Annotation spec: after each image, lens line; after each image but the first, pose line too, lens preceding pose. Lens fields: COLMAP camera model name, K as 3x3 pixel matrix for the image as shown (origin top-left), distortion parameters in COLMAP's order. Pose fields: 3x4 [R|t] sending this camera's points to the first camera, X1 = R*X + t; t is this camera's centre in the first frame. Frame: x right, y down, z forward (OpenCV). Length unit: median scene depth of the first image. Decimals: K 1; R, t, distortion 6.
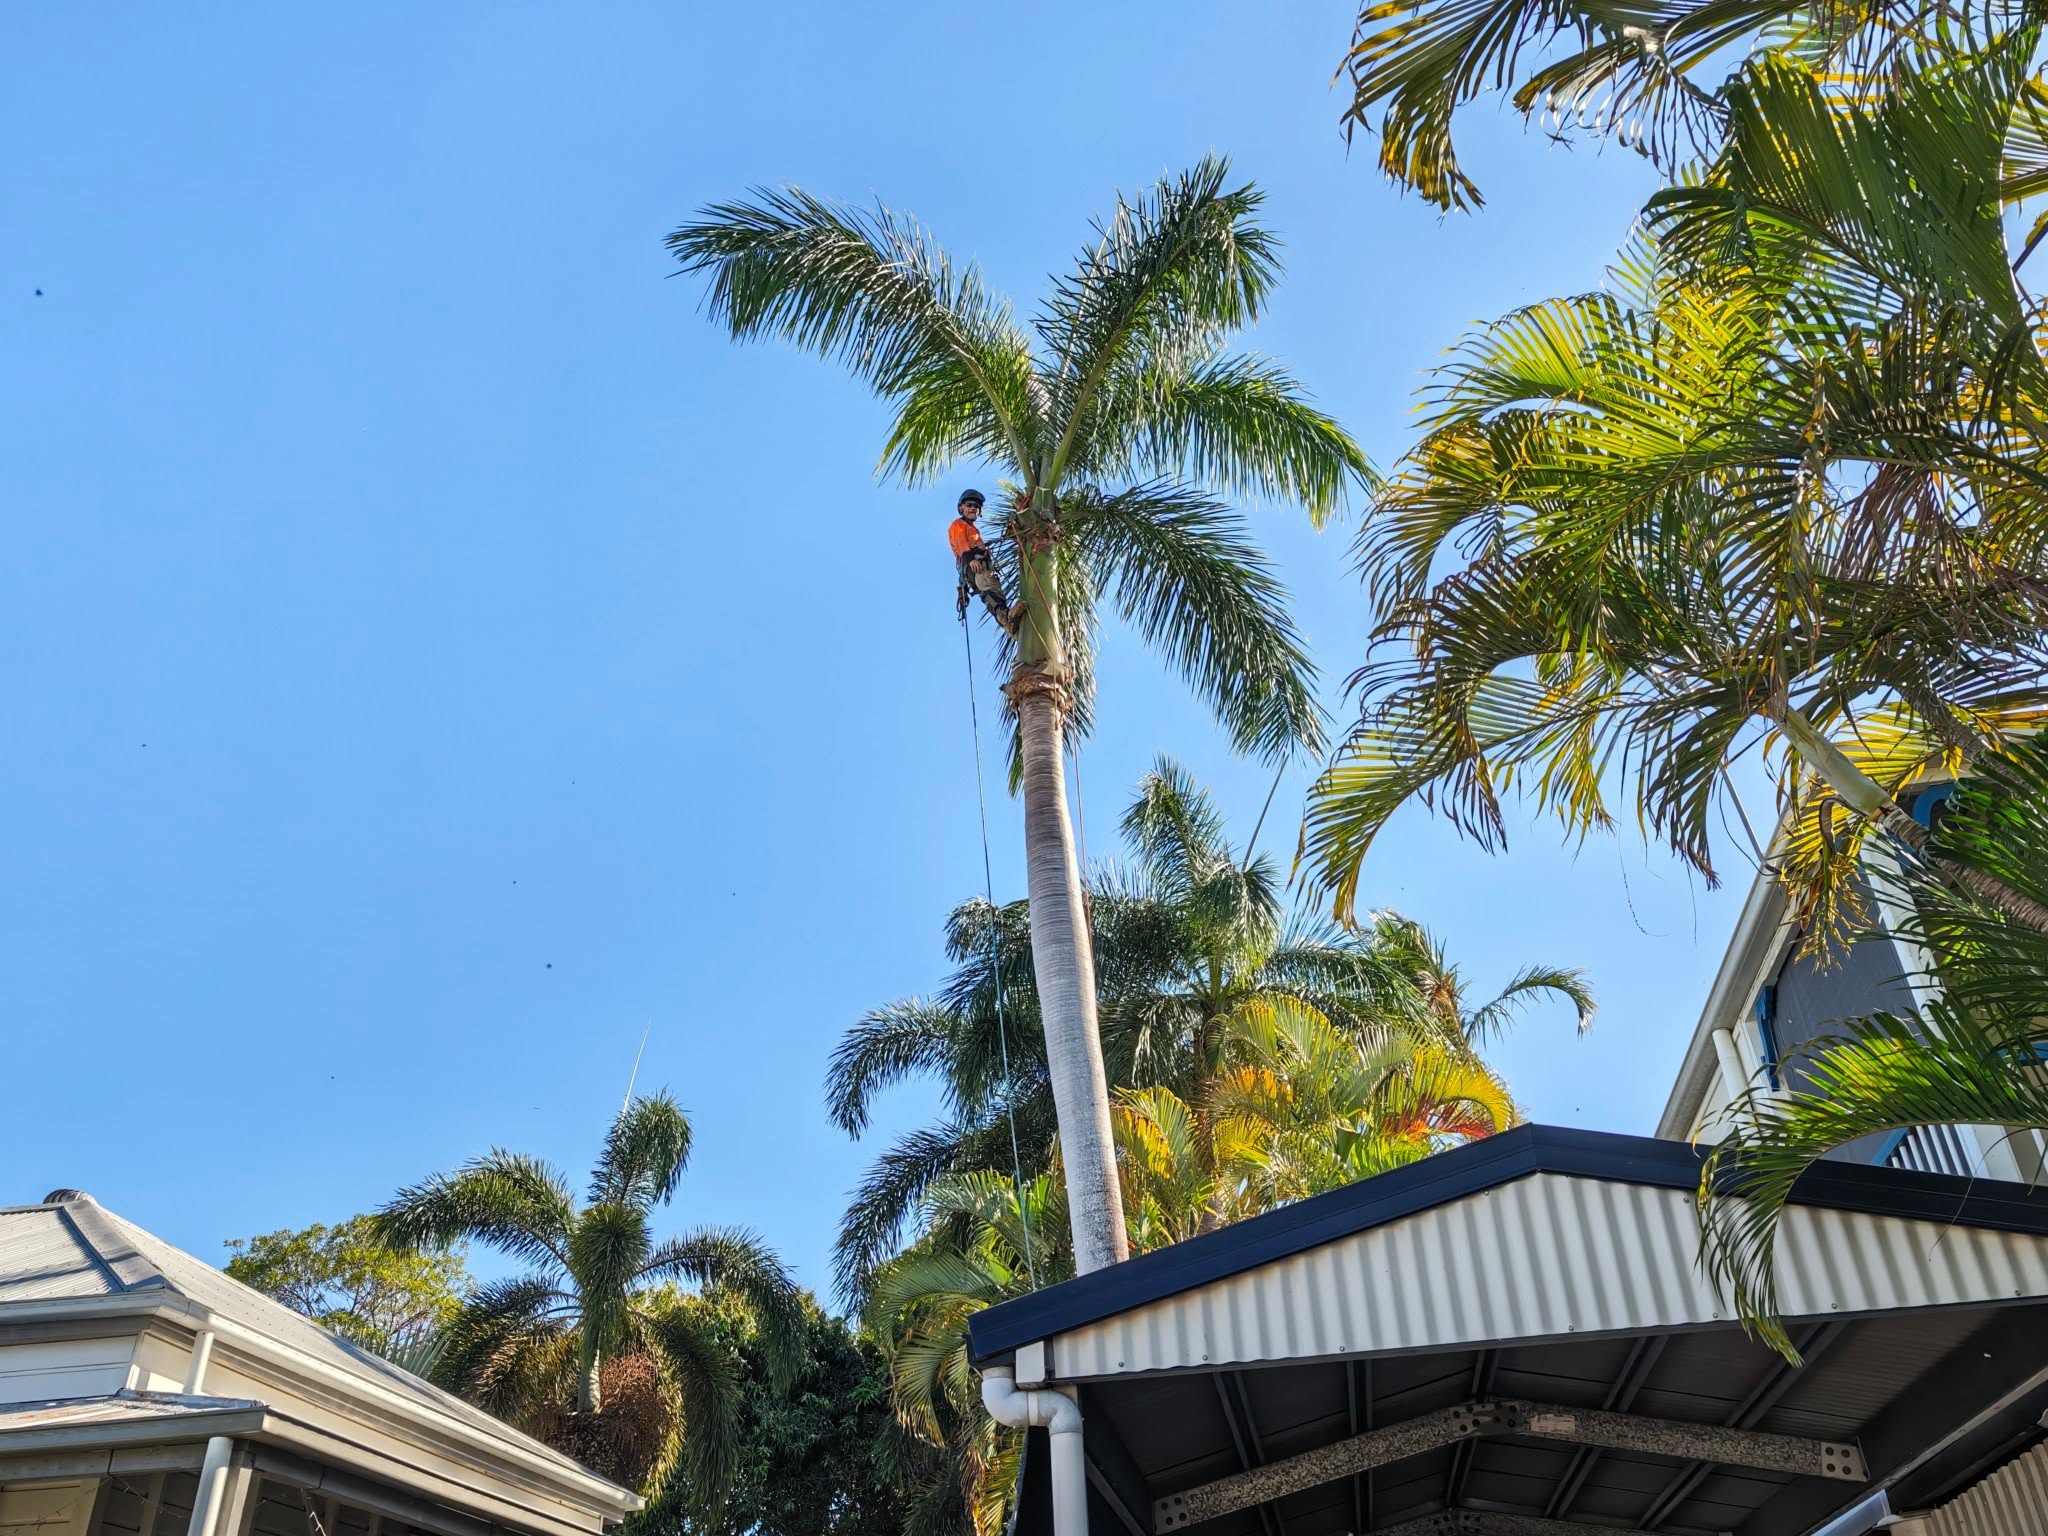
lens RADIAL K [[1614.6, 0, 1024.0], [0, 1614.6, 768.0], [0, 0, 1]] dist [-0.005104, 0.006392]
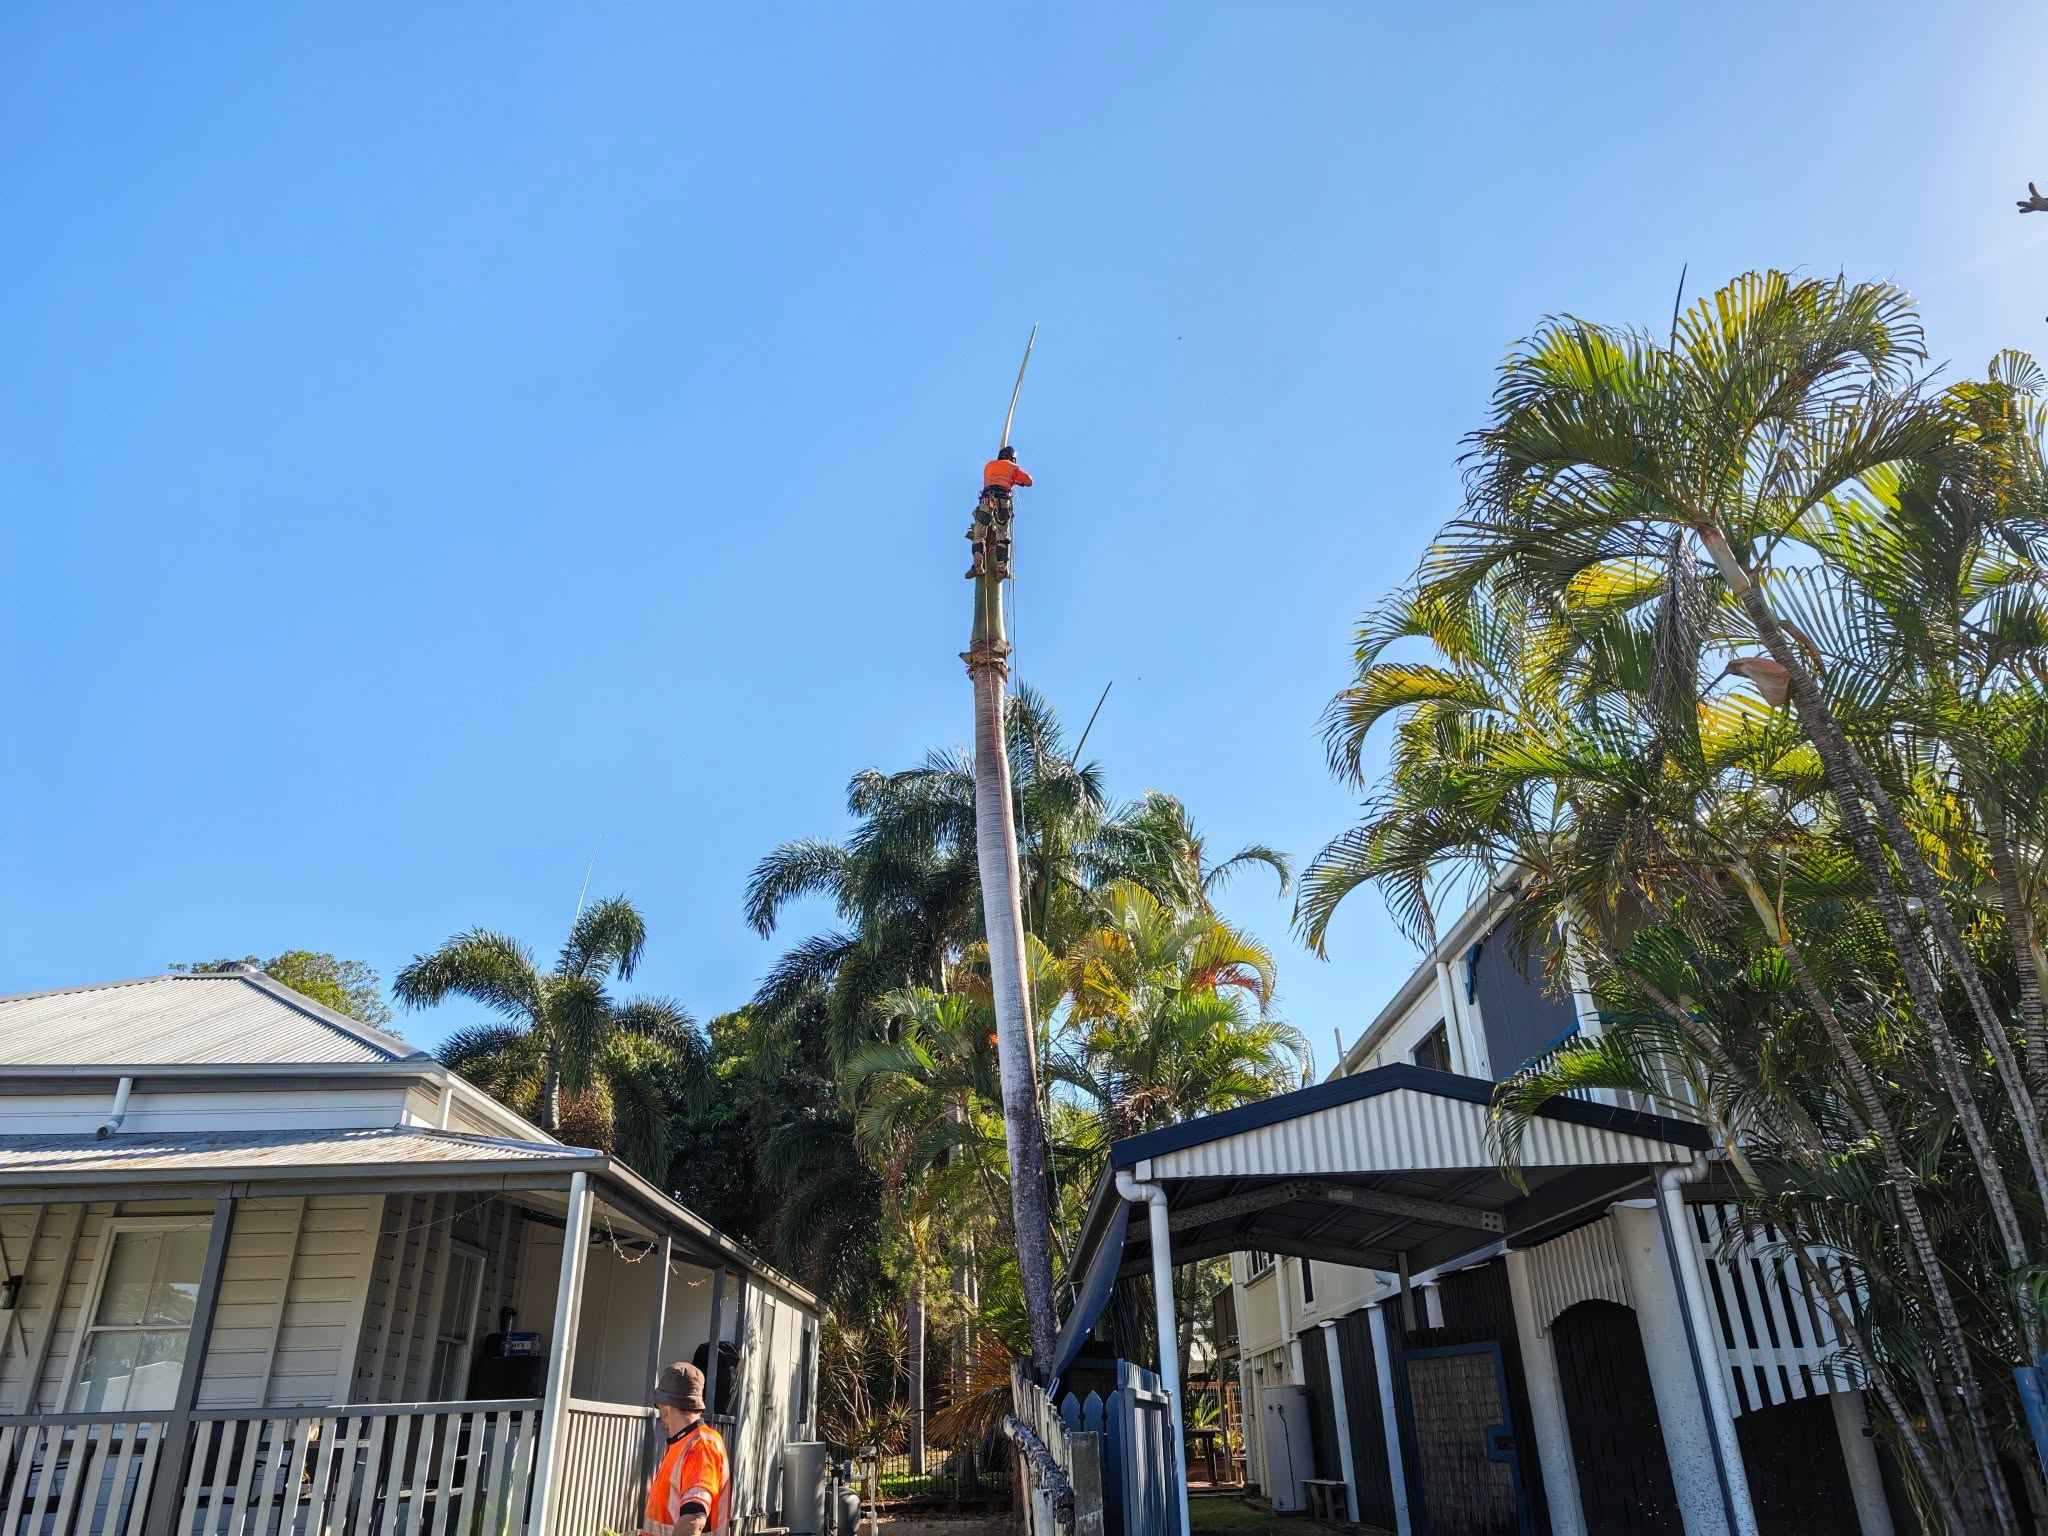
lens RADIAL K [[1343.7, 0, 1005.1], [0, 1343.7, 763.6], [0, 0, 1]] dist [0.004290, -0.032745]
pose [[0.985263, 0.086847, 0.147360, -0.210590], [-0.103198, 0.988867, 0.107203, -0.129653], [-0.136409, -0.120830, 0.983256, -0.243316]]
